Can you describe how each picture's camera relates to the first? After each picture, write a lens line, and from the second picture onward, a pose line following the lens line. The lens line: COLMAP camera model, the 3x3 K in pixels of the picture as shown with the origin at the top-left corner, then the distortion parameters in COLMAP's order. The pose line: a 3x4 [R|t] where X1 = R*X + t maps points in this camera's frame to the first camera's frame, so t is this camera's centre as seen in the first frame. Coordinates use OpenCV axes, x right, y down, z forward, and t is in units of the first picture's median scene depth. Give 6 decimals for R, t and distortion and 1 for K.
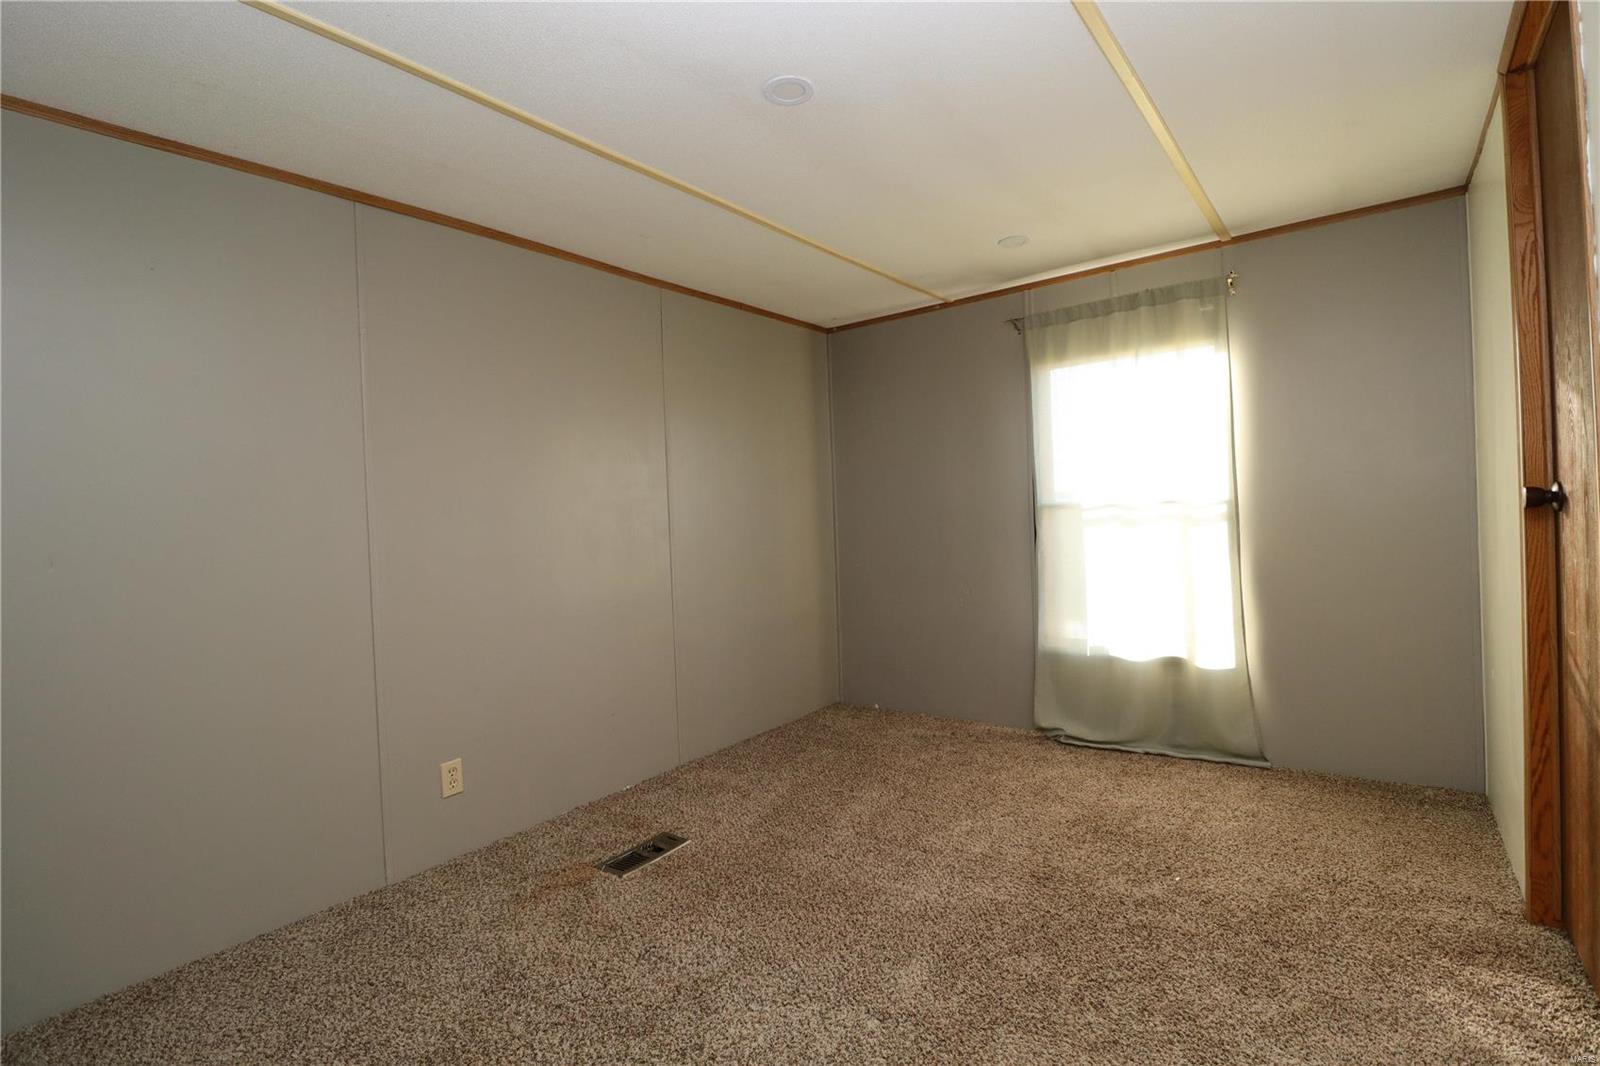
lens RADIAL K [[745.4, 0, 803.2], [0, 745.4, 519.1], [0, 0, 1]] dist [0.017589, -0.016434]
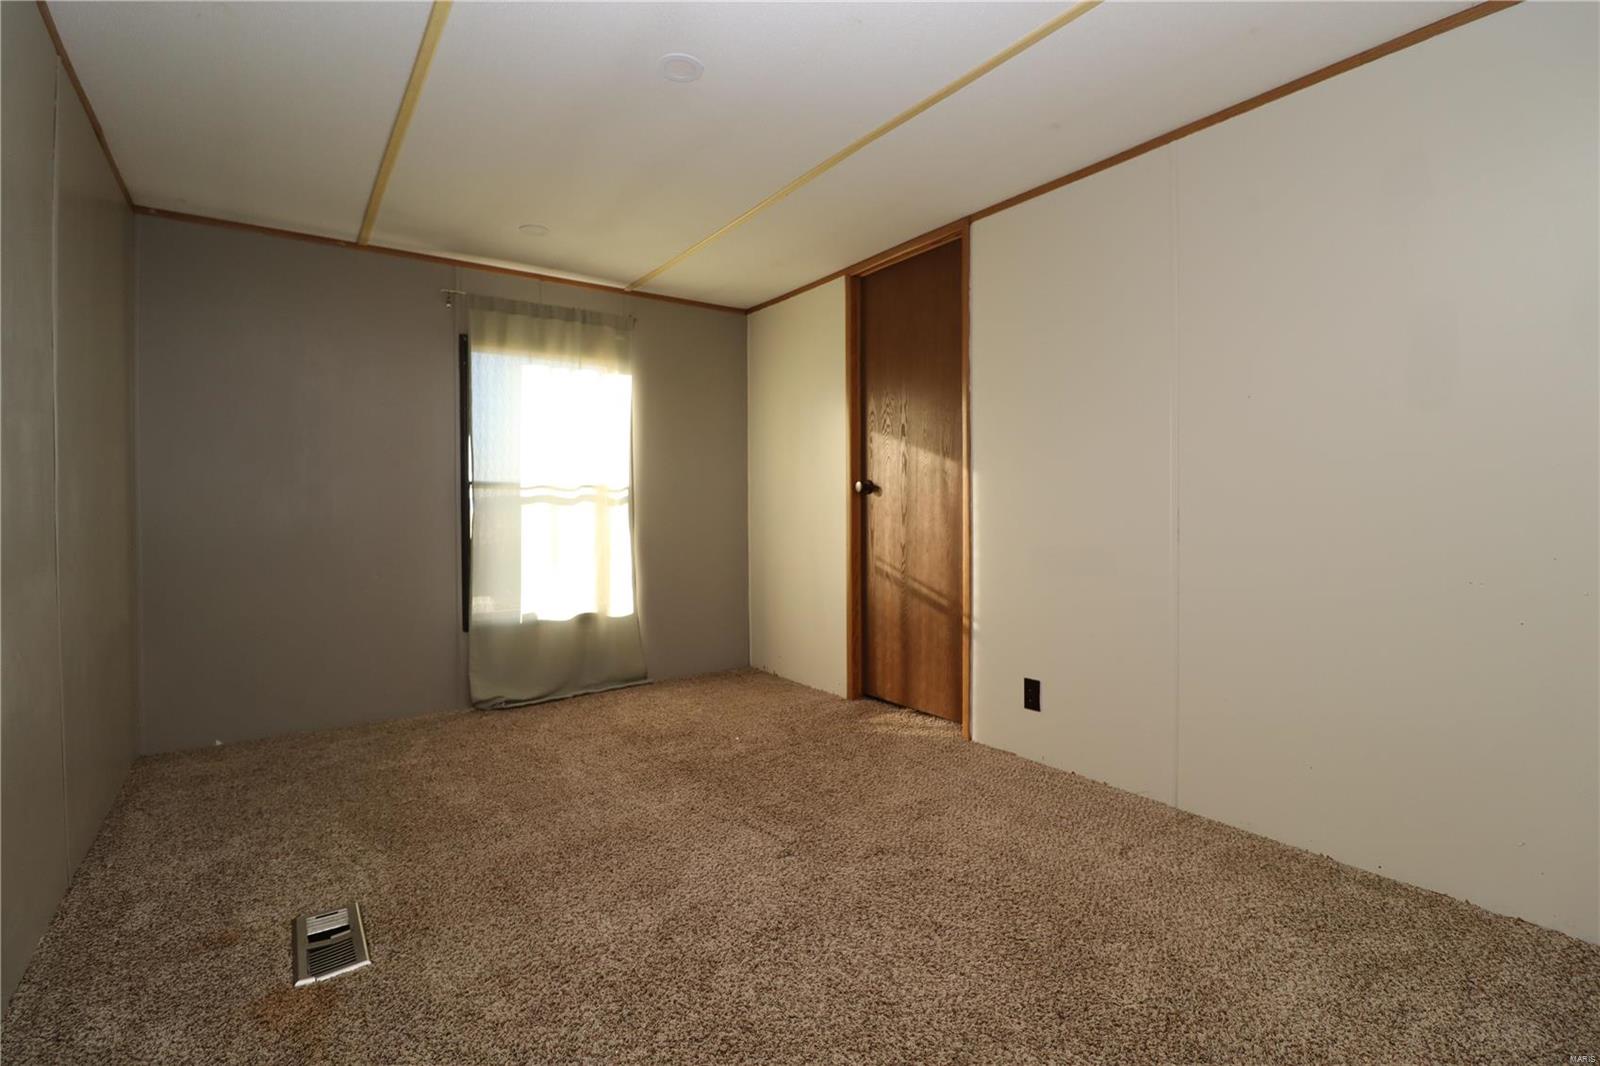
lens RADIAL K [[745.4, 0, 803.2], [0, 745.4, 519.1], [0, 0, 1]] dist [0.017589, -0.016434]
pose [[0.307347, 0.025373, 0.951259, -0.569196], [-0.002563, 0.999663, -0.025836, 0.062955], [-0.951594, 0.005502, 0.307308, 0.292171]]
